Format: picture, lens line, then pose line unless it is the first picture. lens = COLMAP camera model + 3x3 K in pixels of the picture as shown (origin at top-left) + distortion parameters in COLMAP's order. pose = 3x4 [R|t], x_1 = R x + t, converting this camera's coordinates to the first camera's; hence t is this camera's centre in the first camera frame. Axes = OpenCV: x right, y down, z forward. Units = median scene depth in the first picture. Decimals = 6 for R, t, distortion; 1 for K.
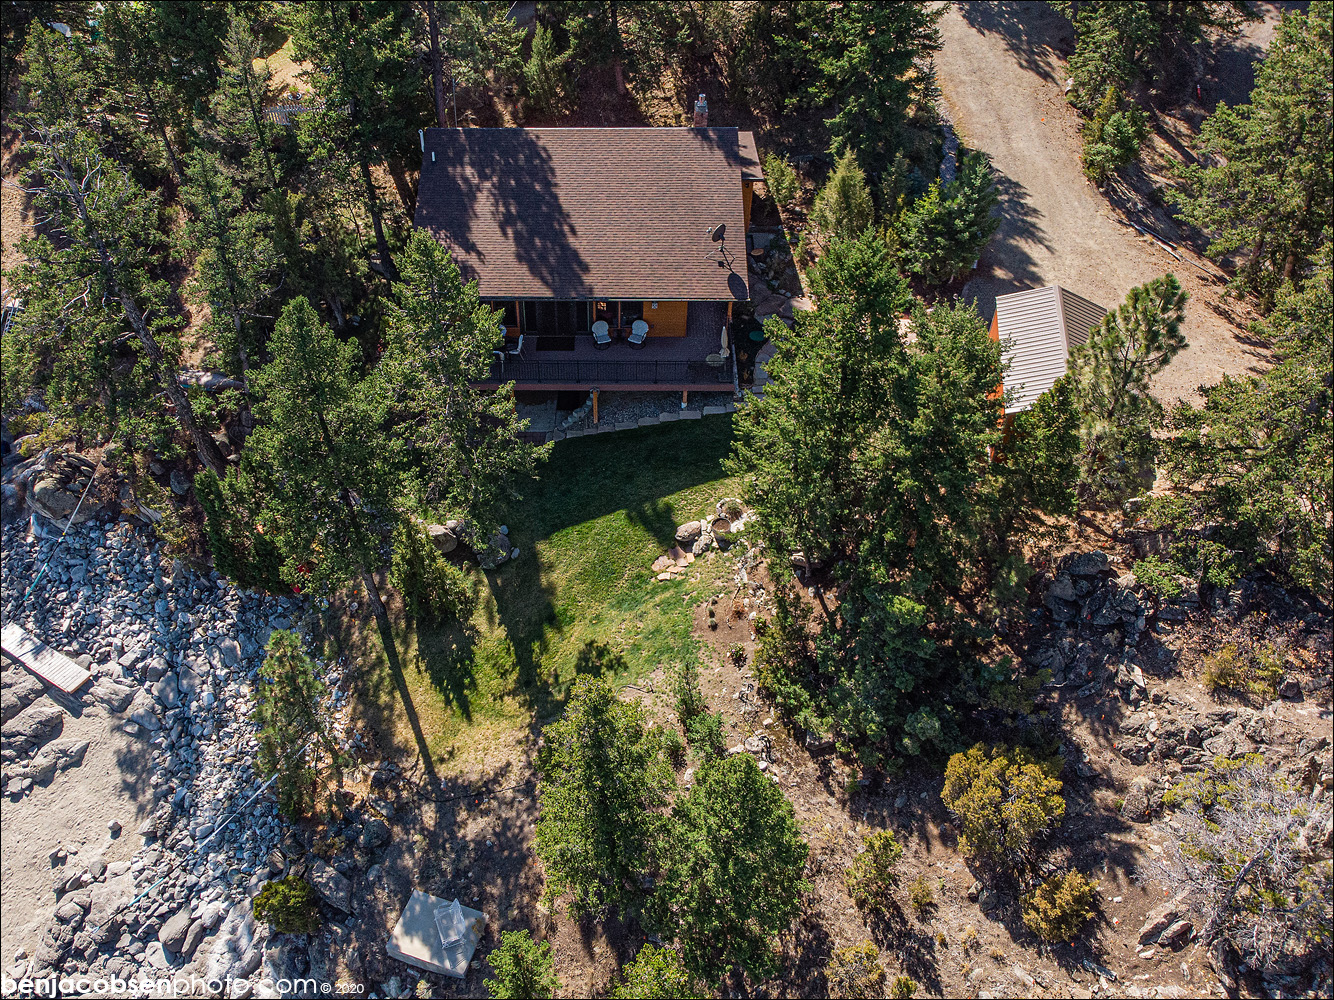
lens RADIAL K [[1065.8, 0, 610.5], [0, 1065.8, 487.5], [0, 0, 1]] dist [0.000162, -0.013448]
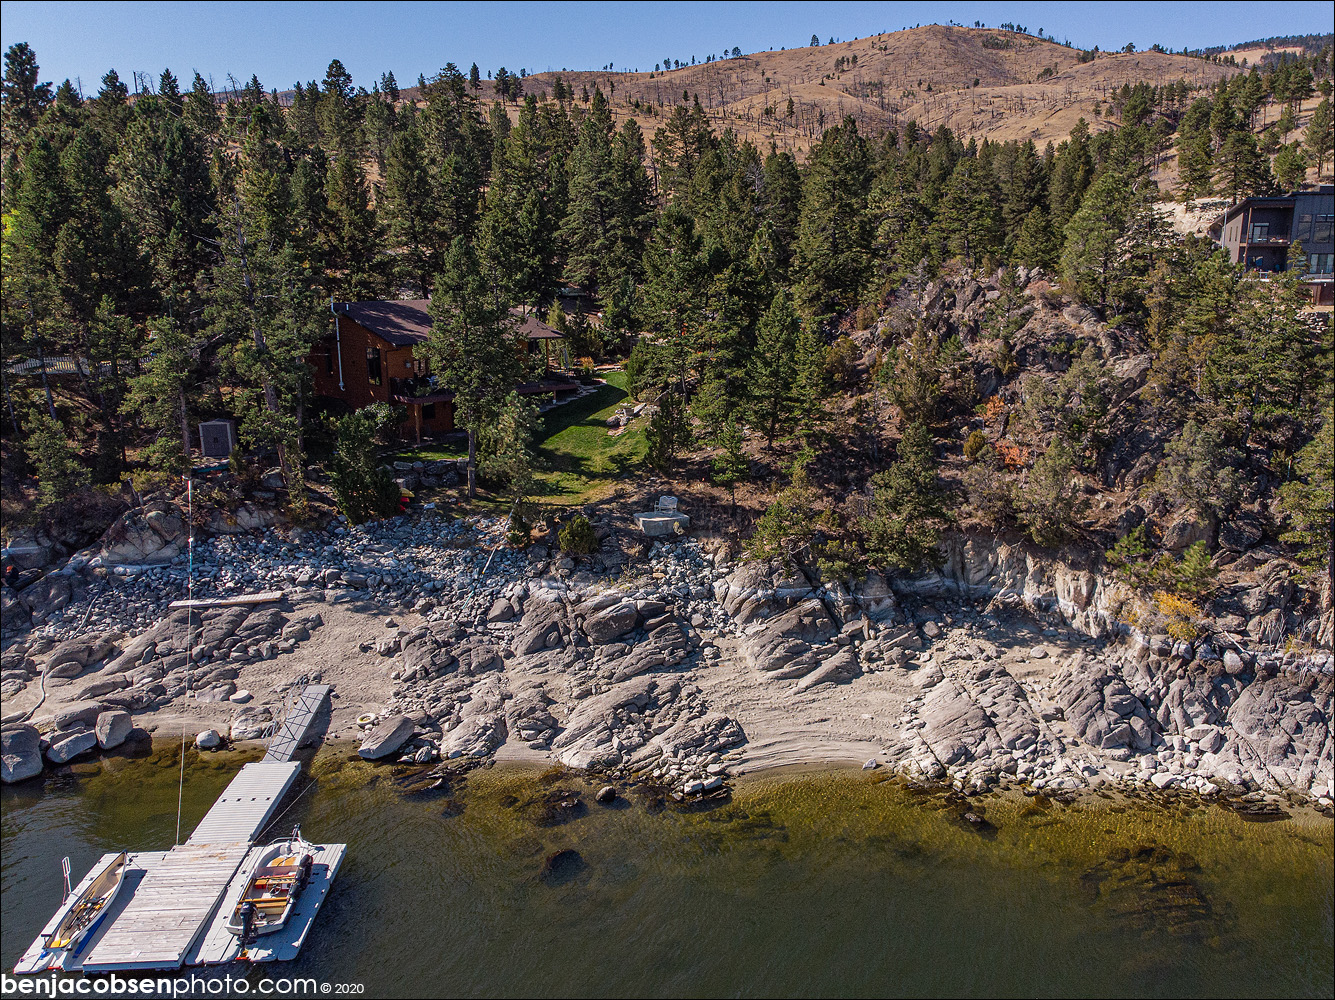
lens RADIAL K [[1112.1, 0, 722.9], [0, 1112.1, 506.6], [0, 0, 1]] dist [-0.010521, 0.018930]
pose [[0.698485, -0.147816, 0.700192, -1.122640], [0.502720, 0.797698, -0.333093, 0.870752], [-0.509305, 0.584661, 0.631490, -0.187862]]
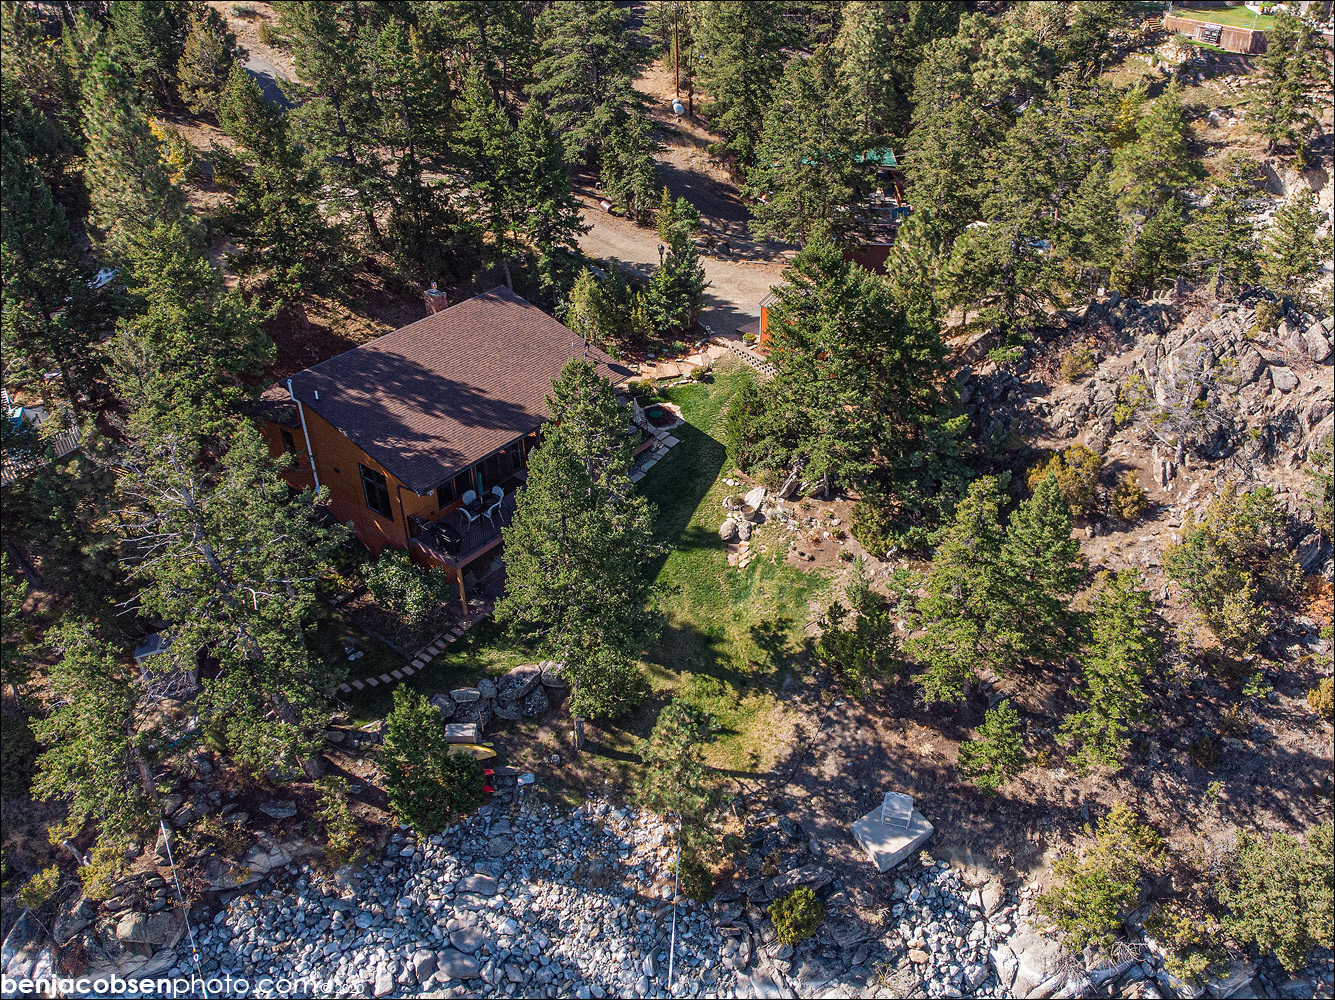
lens RADIAL K [[1094.6, 0, 719.4], [0, 1094.6, 428.2], [0, 0, 1]] dist [-0.014097, 0.040807]
pose [[0.595140, -0.409305, 0.691577, -0.787014], [0.572502, 0.819870, -0.007435, -0.054582], [-0.563960, 0.400354, 0.722265, 0.008397]]
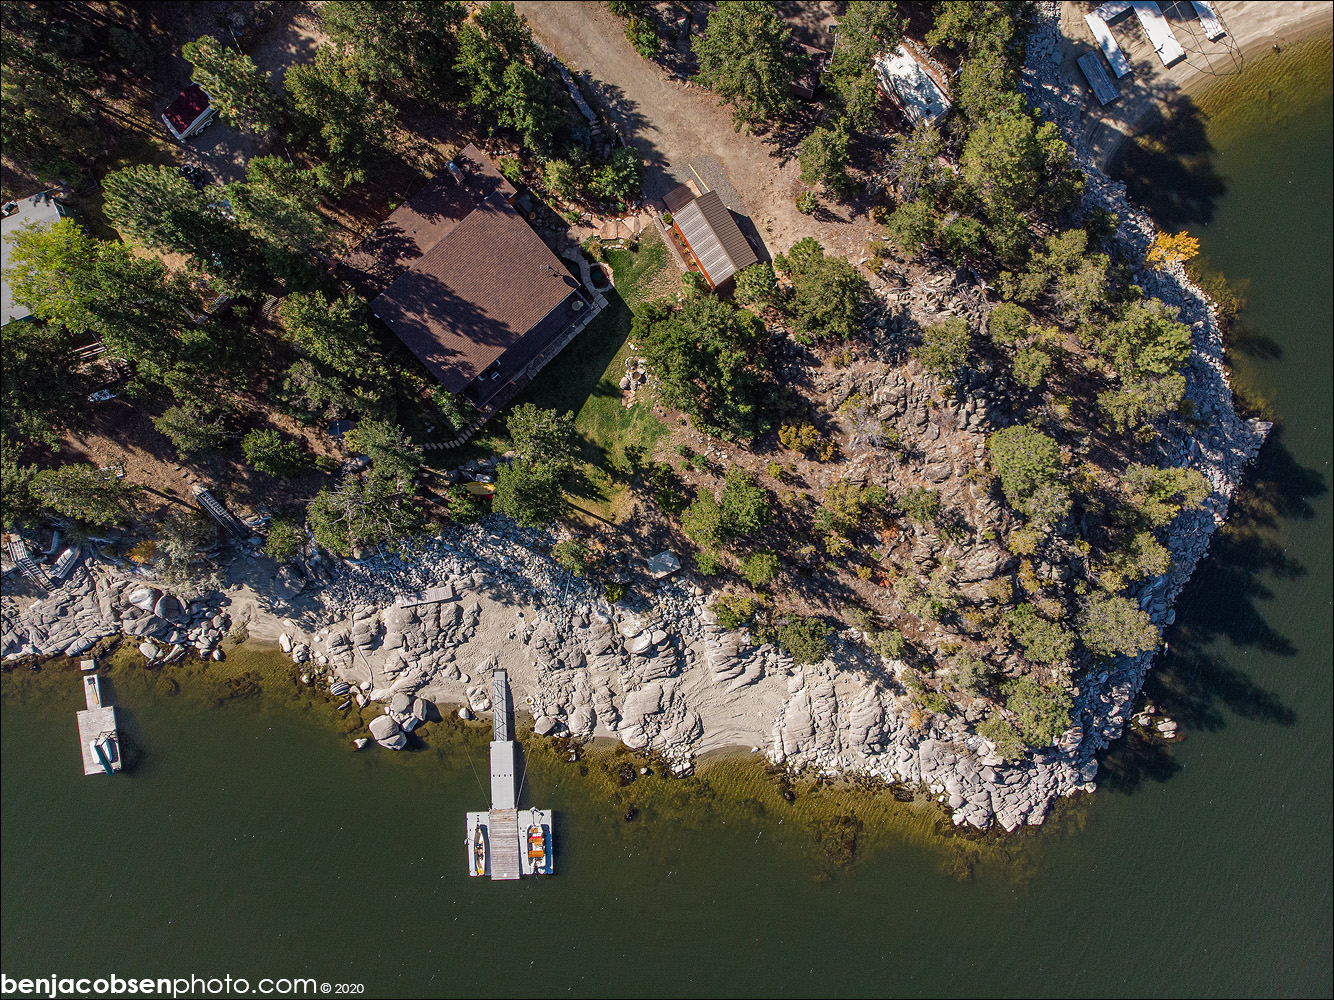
lens RADIAL K [[1010.0, 0, 673.5], [0, 1010.0, 514.5], [0, 0, 1]] dist [-0.037736, 0.070004]
pose [[0.733097, -0.679988, 0.013603, -0.072611], [0.493166, 0.545244, 0.677861, -1.216437], [-0.468355, -0.490229, 0.735064, -0.780465]]
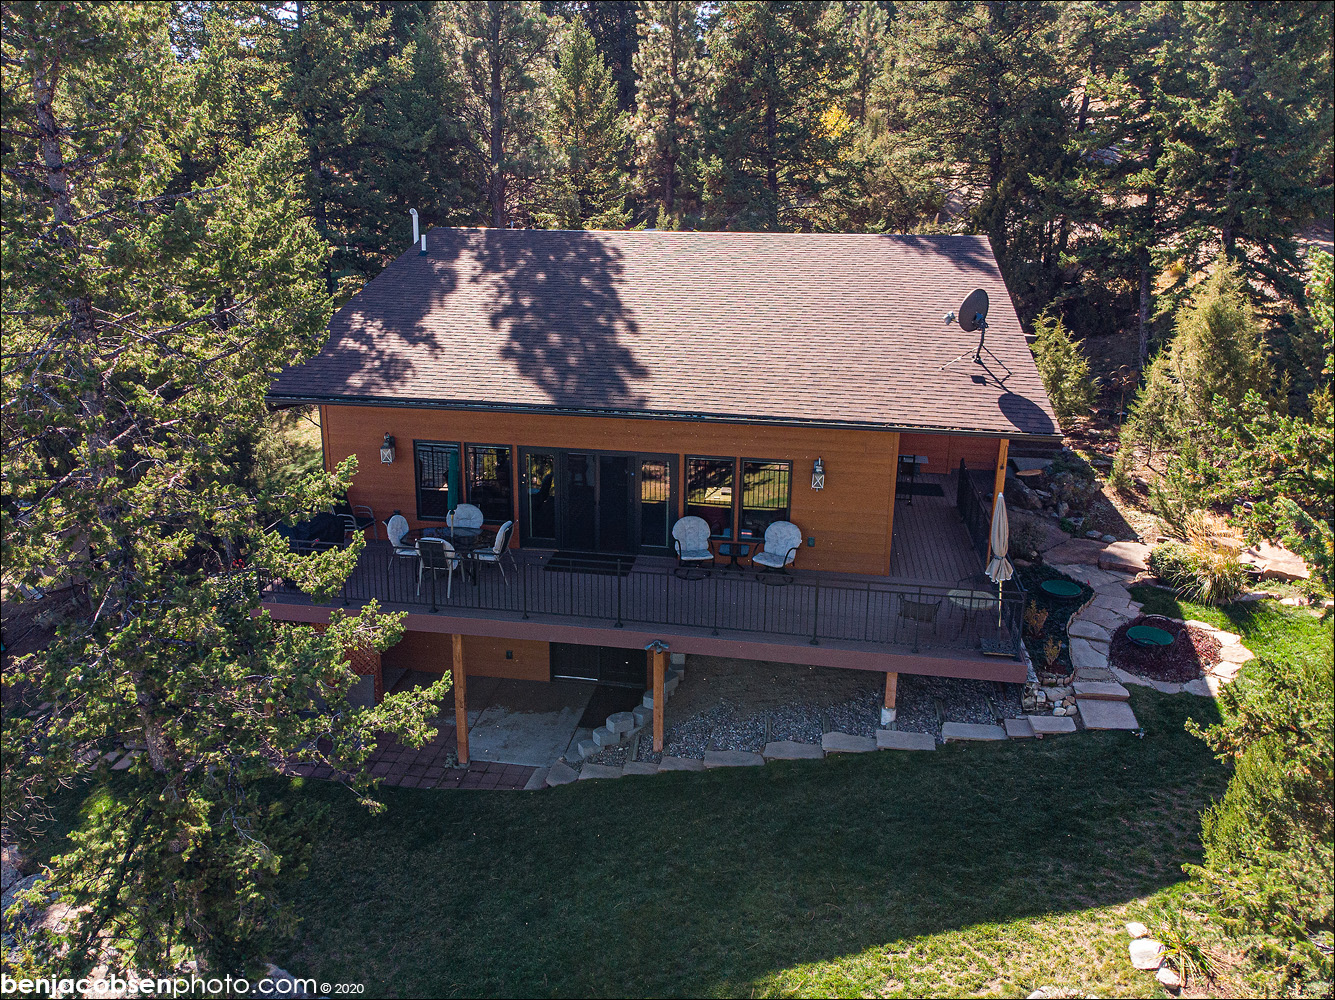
lens RADIAL K [[993.1, 0, 639.0], [0, 993.1, 474.6], [0, 0, 1]] dist [0.002939, 0.000417]
pose [[0.986664, 0.051917, -0.154272, 0.034701], [-0.118940, 0.876986, -0.465563, 0.026097], [0.111124, 0.477704, 0.871465, 0.698587]]
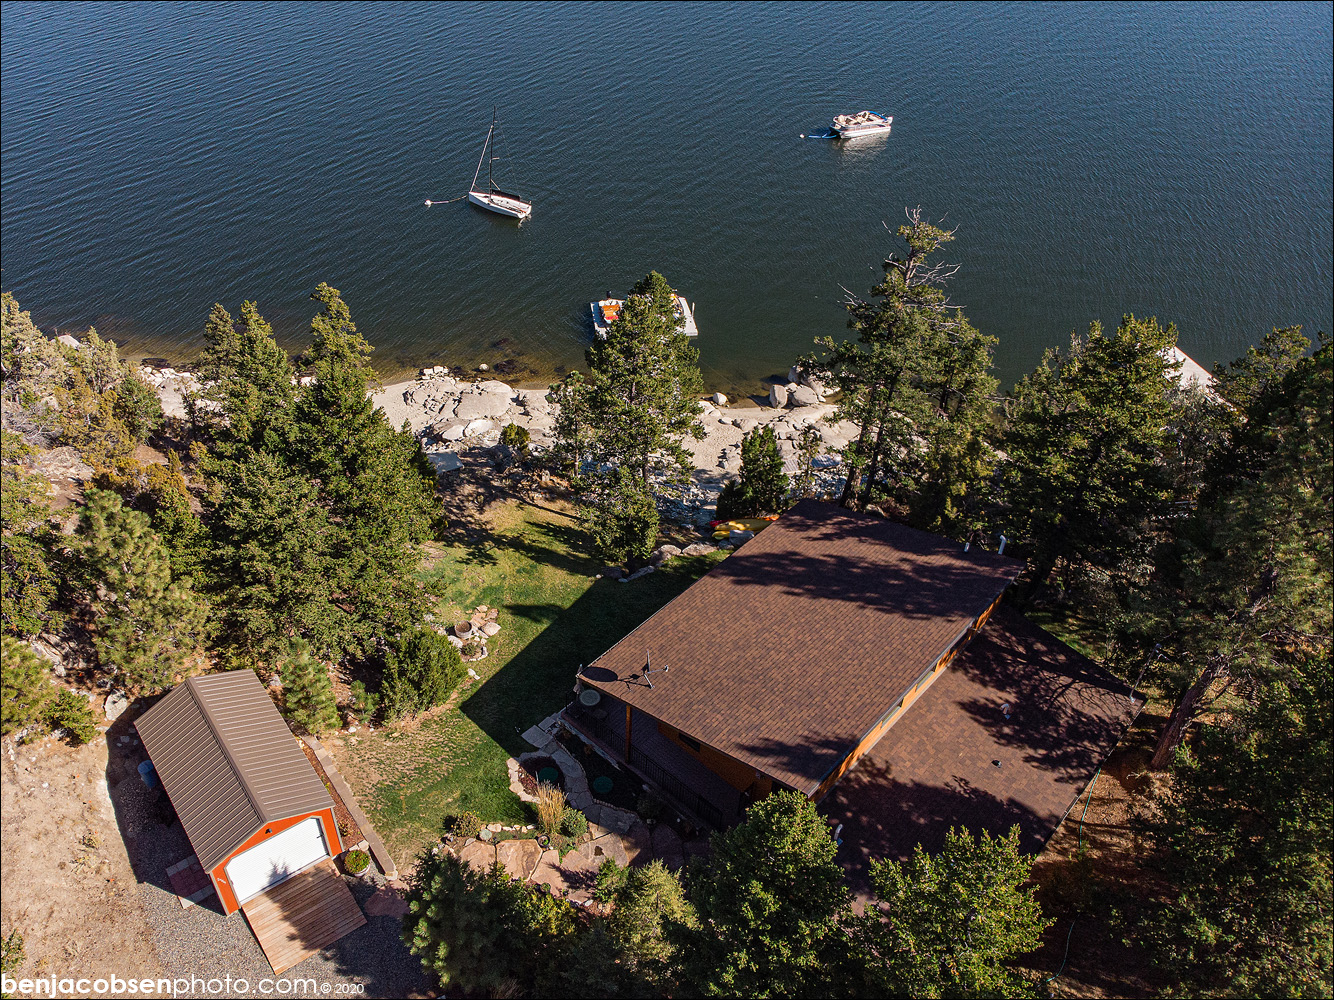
lens RADIAL K [[1027.8, 0, 627.1], [0, 1027.8, 502.0], [0, 0, 1]] dist [0.025834, 0.000041]
pose [[-0.662972, 0.469542, -0.583094, 0.551642], [-0.552109, 0.219373, 0.804395, -0.944261], [0.505612, 0.855223, 0.113800, 0.827846]]
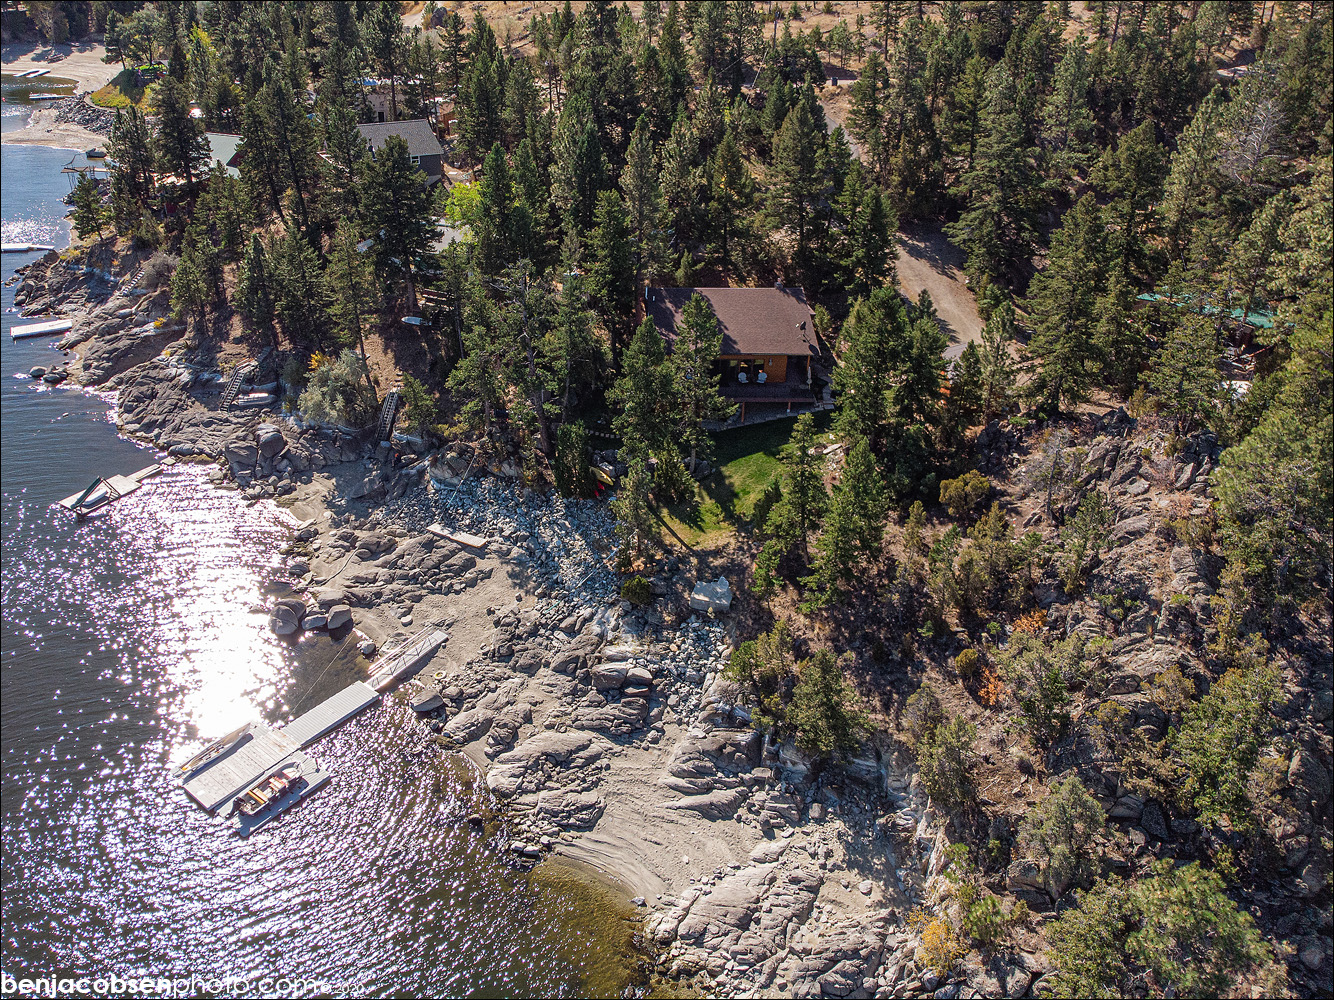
lens RADIAL K [[1035.6, 0, 581.8], [0, 1035.6, 435.1], [0, 0, 1]] dist [0.054015, -0.205910]
pose [[0.999981, 0.002288, 0.005789, -0.356816], [-0.000350, 0.949181, -0.314731, 0.626806], [-0.006215, 0.314723, 0.949163, -0.885655]]
